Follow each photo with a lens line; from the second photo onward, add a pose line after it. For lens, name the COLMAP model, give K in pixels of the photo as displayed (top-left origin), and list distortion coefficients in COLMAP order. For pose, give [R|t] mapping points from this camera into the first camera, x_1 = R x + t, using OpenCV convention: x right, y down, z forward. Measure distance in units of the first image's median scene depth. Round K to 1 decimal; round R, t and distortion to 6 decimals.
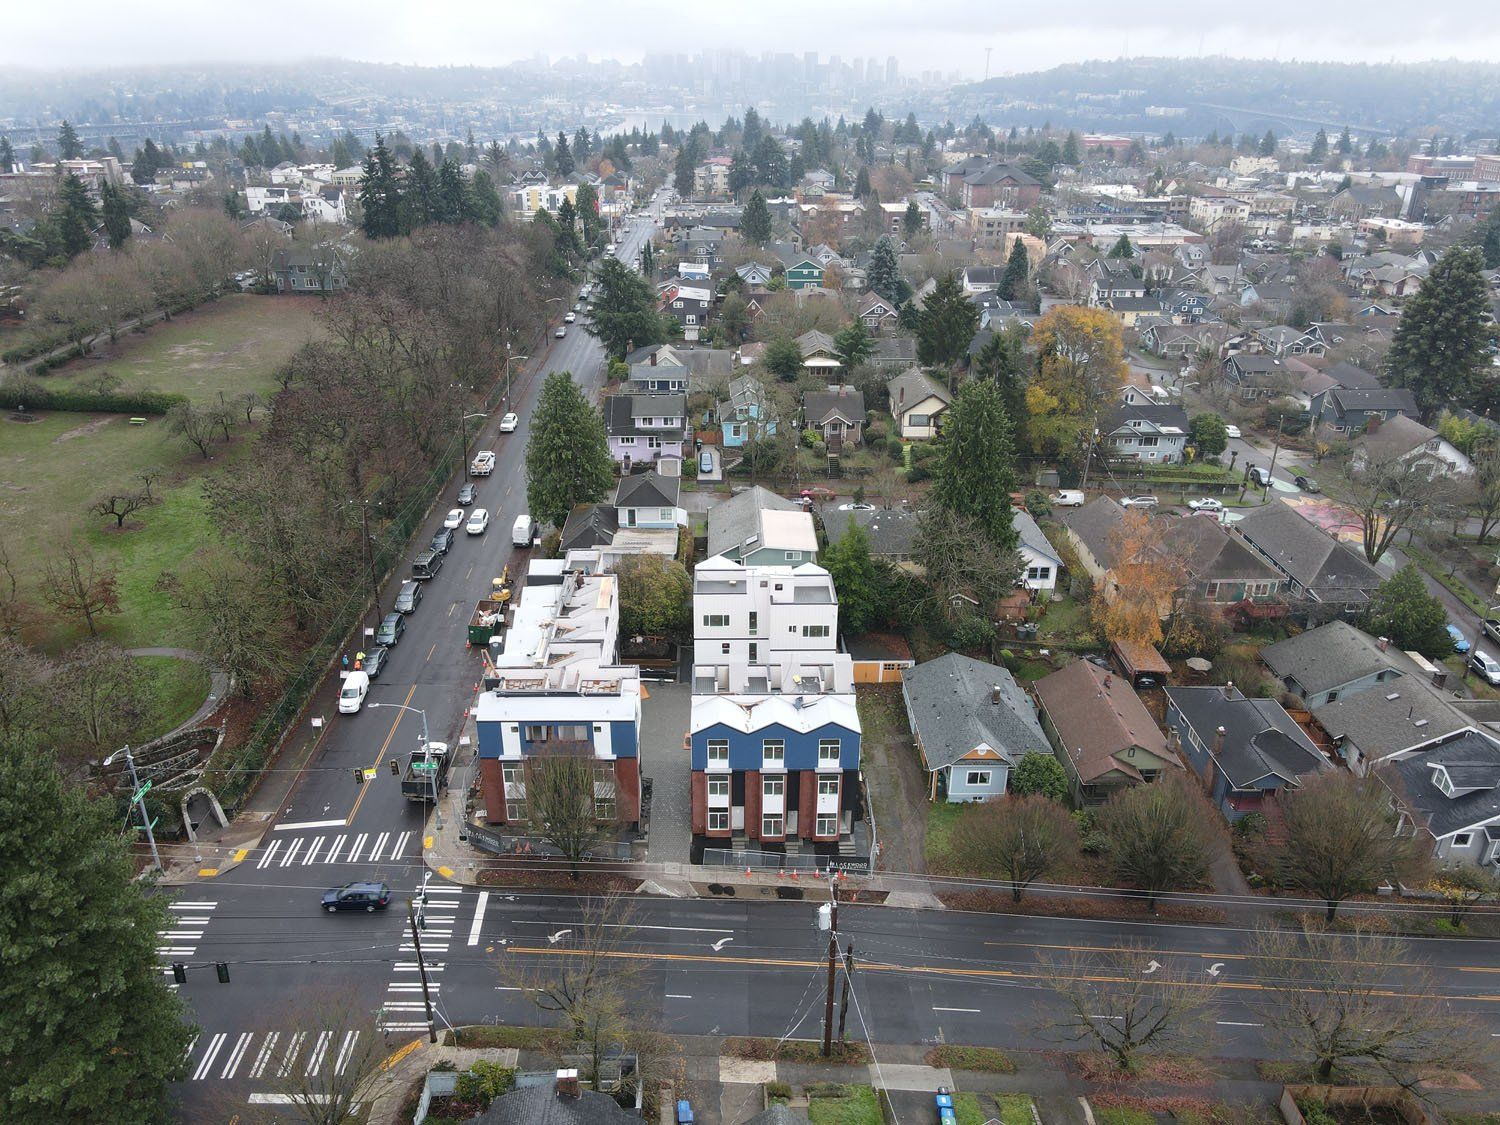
lens RADIAL K [[1099.2, 0, 738.2], [0, 1099.2, 570.8], [0, 0, 1]] dist [0.016918, -0.002943]
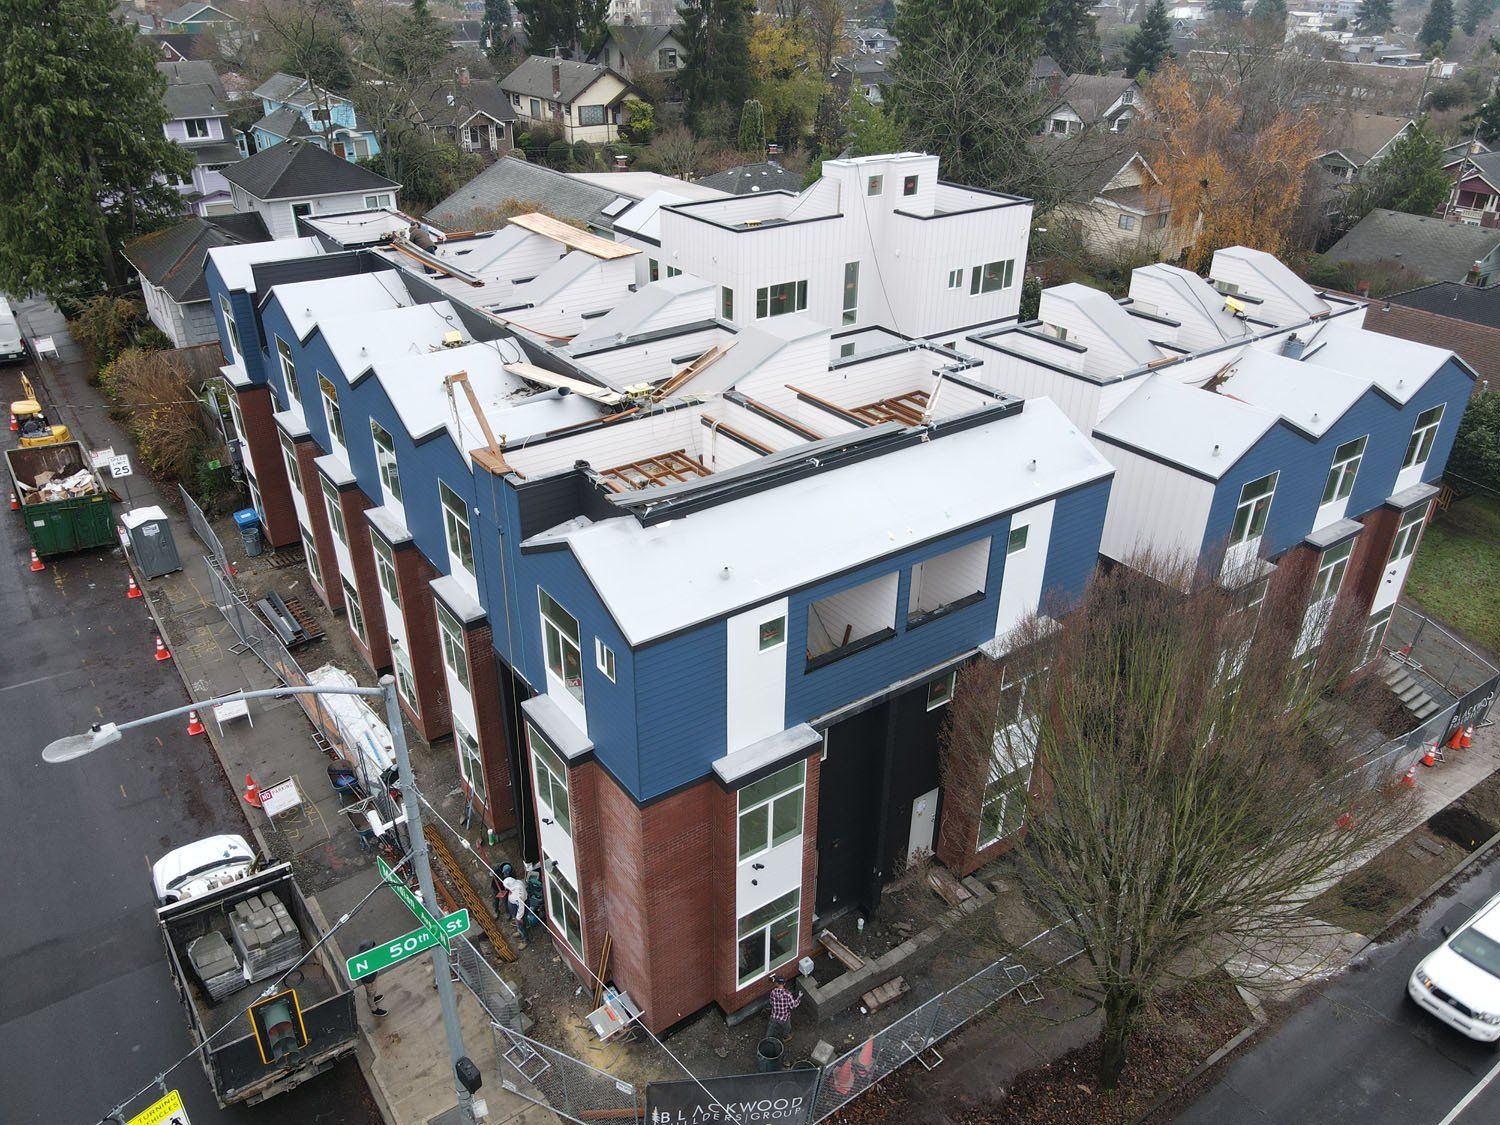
lens RADIAL K [[1099.2, 0, 735.0], [0, 1099.2, 573.0], [0, 0, 1]] dist [0.016918, -0.002943]
pose [[0.827614, -0.277427, 0.487944, -0.213798], [0.235937, 0.960730, 0.146056, 0.064209], [-0.509302, -0.005754, 0.860569, 0.535710]]
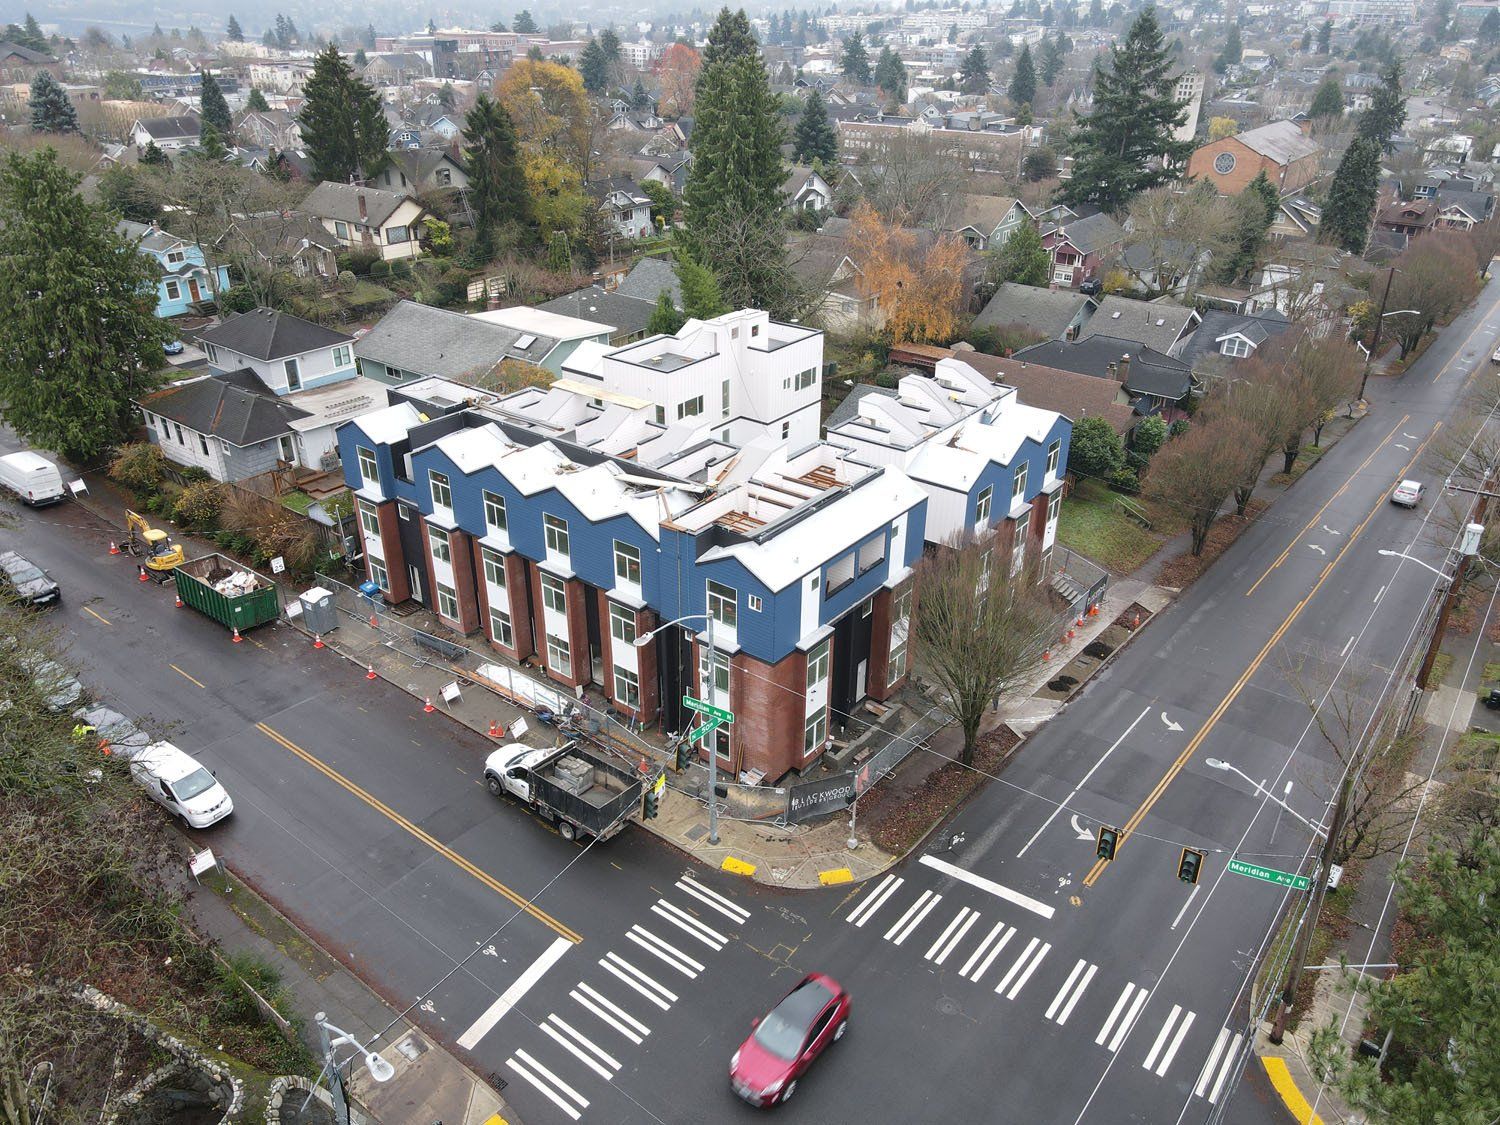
lens RADIAL K [[1099.2, 0, 733.8], [0, 1099.2, 573.7], [0, 0, 1]] dist [0.016918, -0.002943]
pose [[0.635714, -0.365597, 0.679857, -0.398391], [0.326839, 0.925370, 0.192005, 0.014840], [-0.699316, 0.100143, 0.707763, 0.428627]]
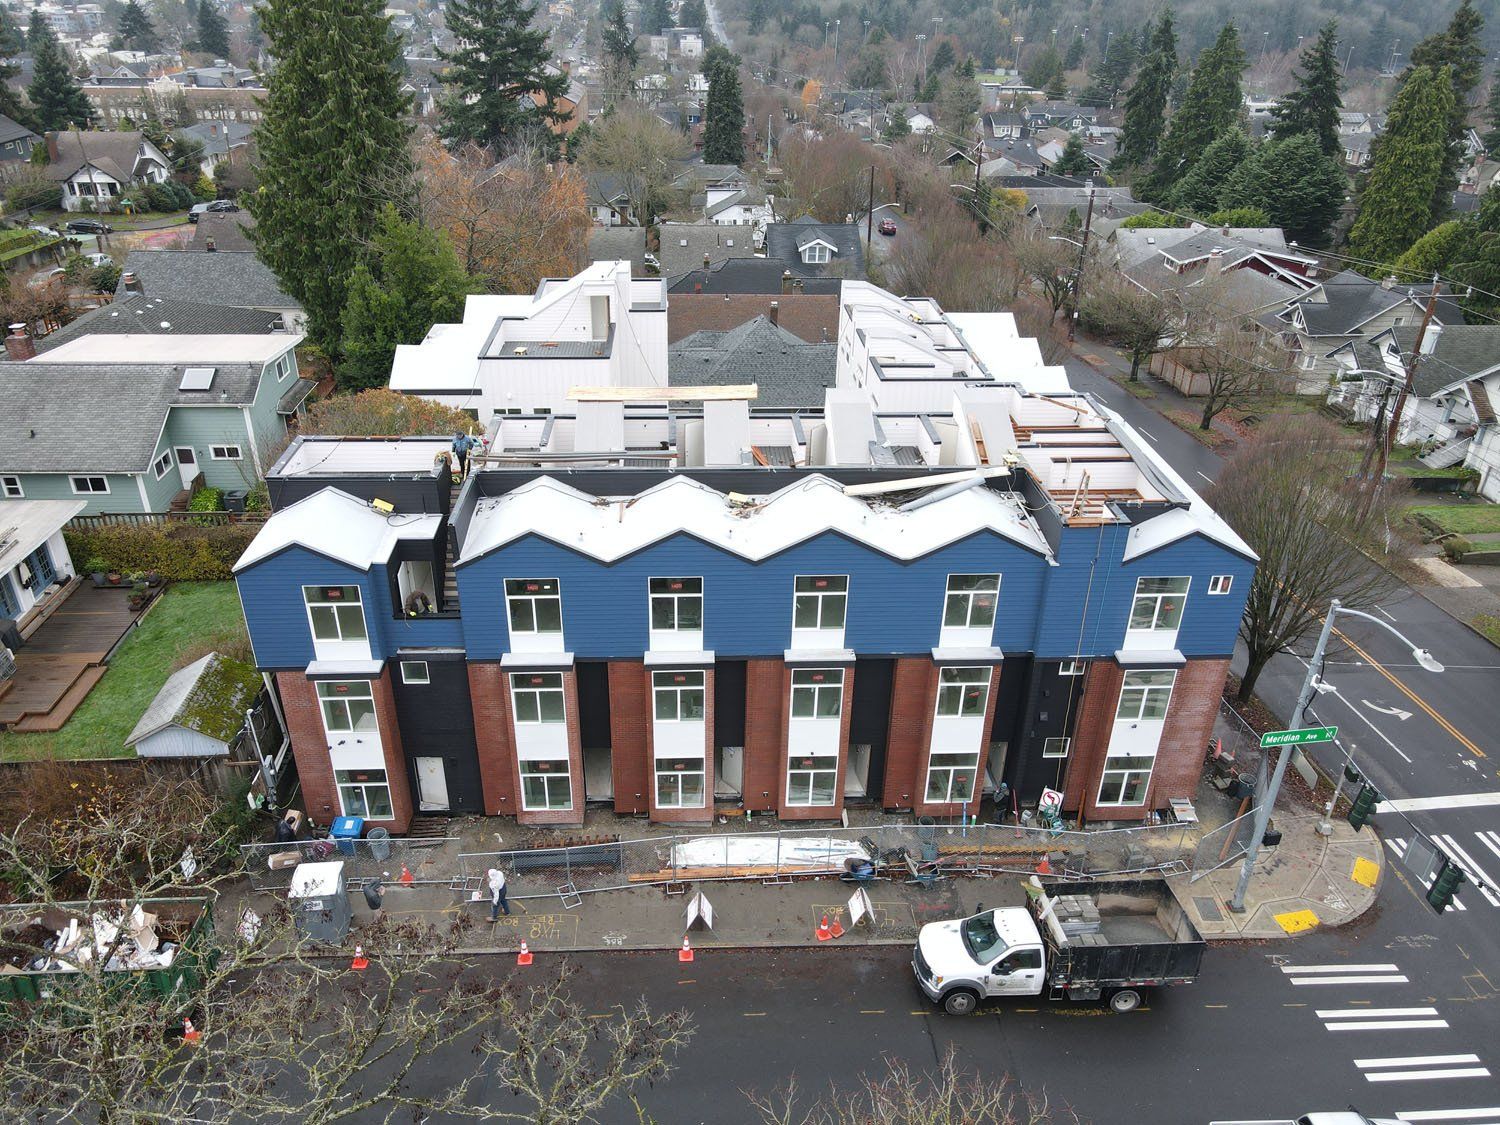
lens RADIAL K [[1099.2, 0, 739.6], [0, 1099.2, 565.1], [0, 0, 1]] dist [0.016918, -0.002943]
pose [[-0.028442, -0.482149, 0.875628, -0.381851], [0.405755, 0.794999, 0.450932, -0.074521], [-0.913539, 0.368115, 0.173023, 0.730806]]
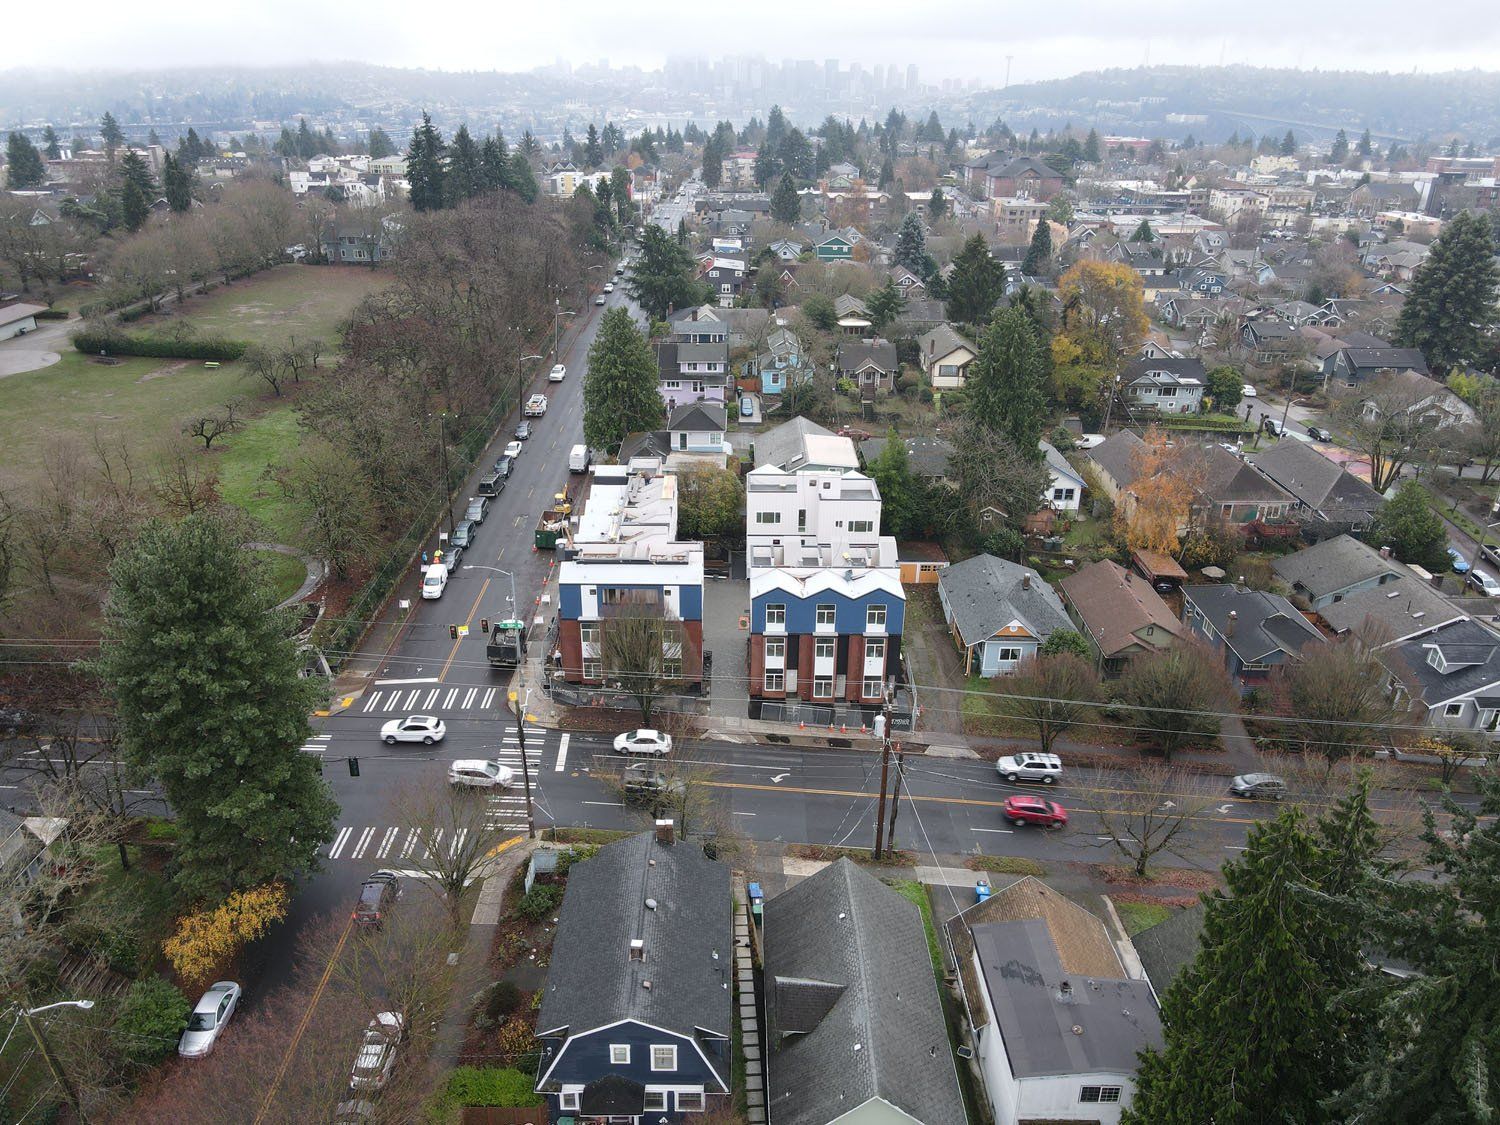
lens RADIAL K [[1099.2, 0, 739.9], [0, 1099.2, 571.5], [0, 0, 1]] dist [0.016918, -0.002943]
pose [[0.999876, 0.010354, -0.011856, -0.028189], [-0.010421, 0.999930, -0.005628, 0.085534], [0.011797, 0.005751, 0.999914, -0.072950]]
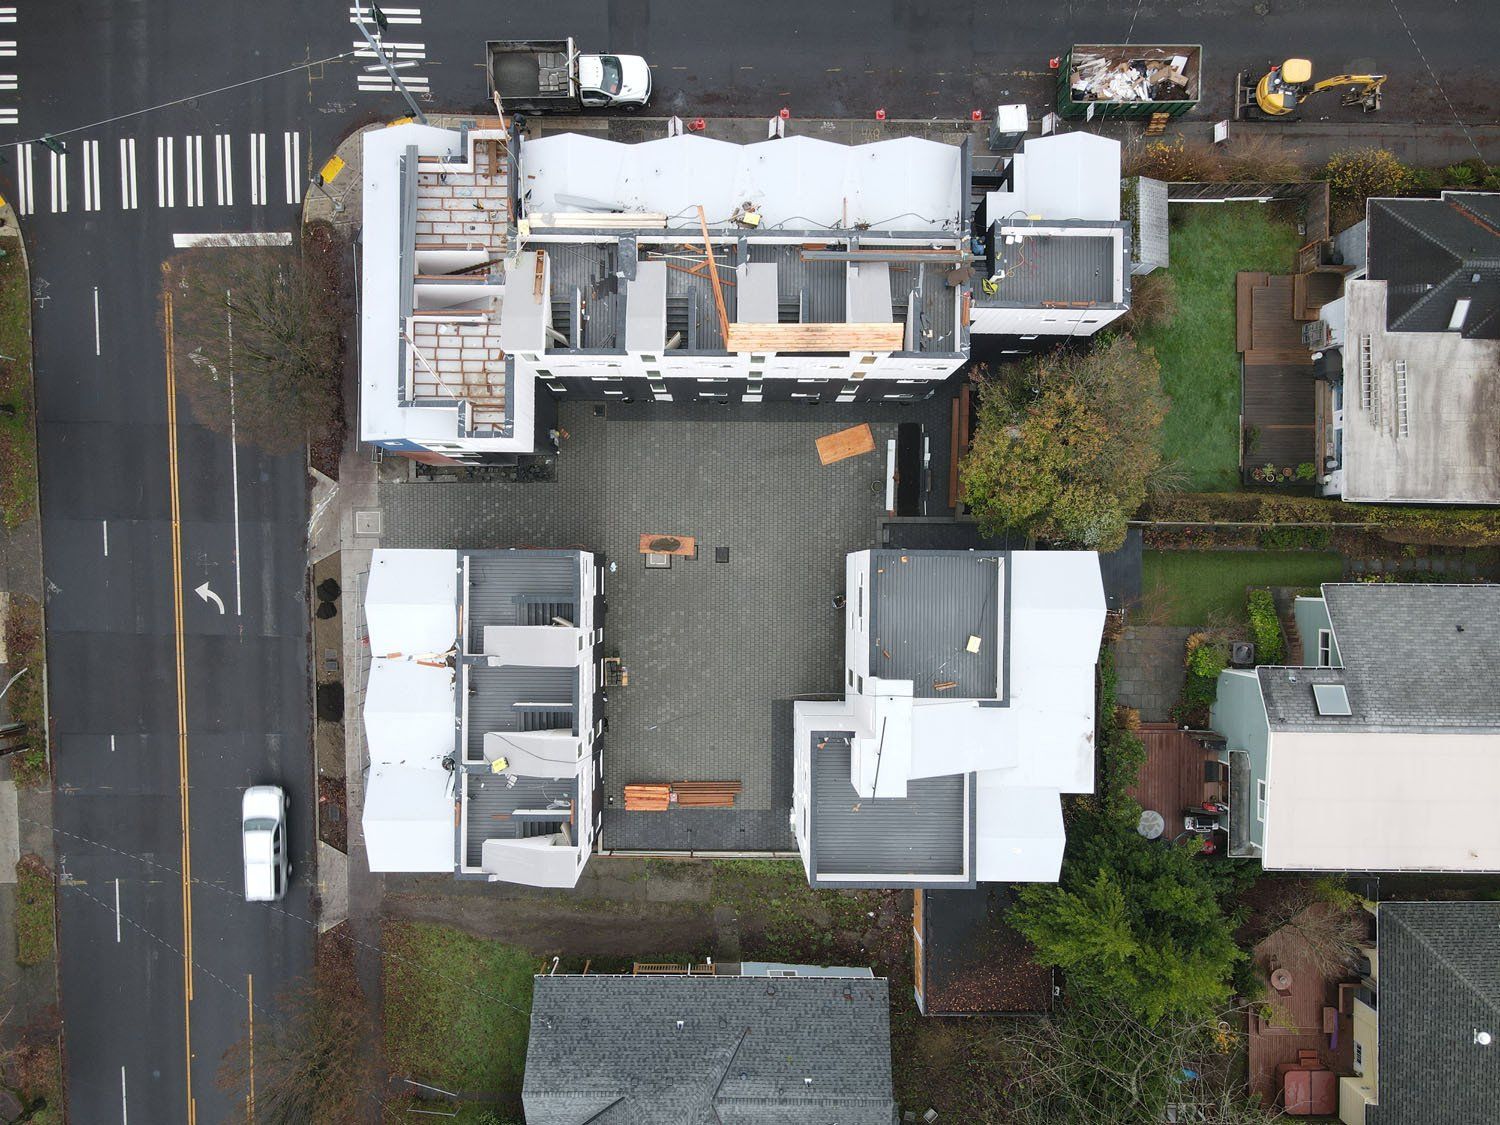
lens RADIAL K [[1099.2, 0, 748.3], [0, 1099.2, 577.6], [0, 0, 1]] dist [0.016918, -0.002943]
pose [[-0.026619, 0.999645, -0.001109, -0.022671], [-0.441932, -0.010773, 0.896984, -0.273554], [0.896653, 0.024367, 0.442062, 0.621742]]
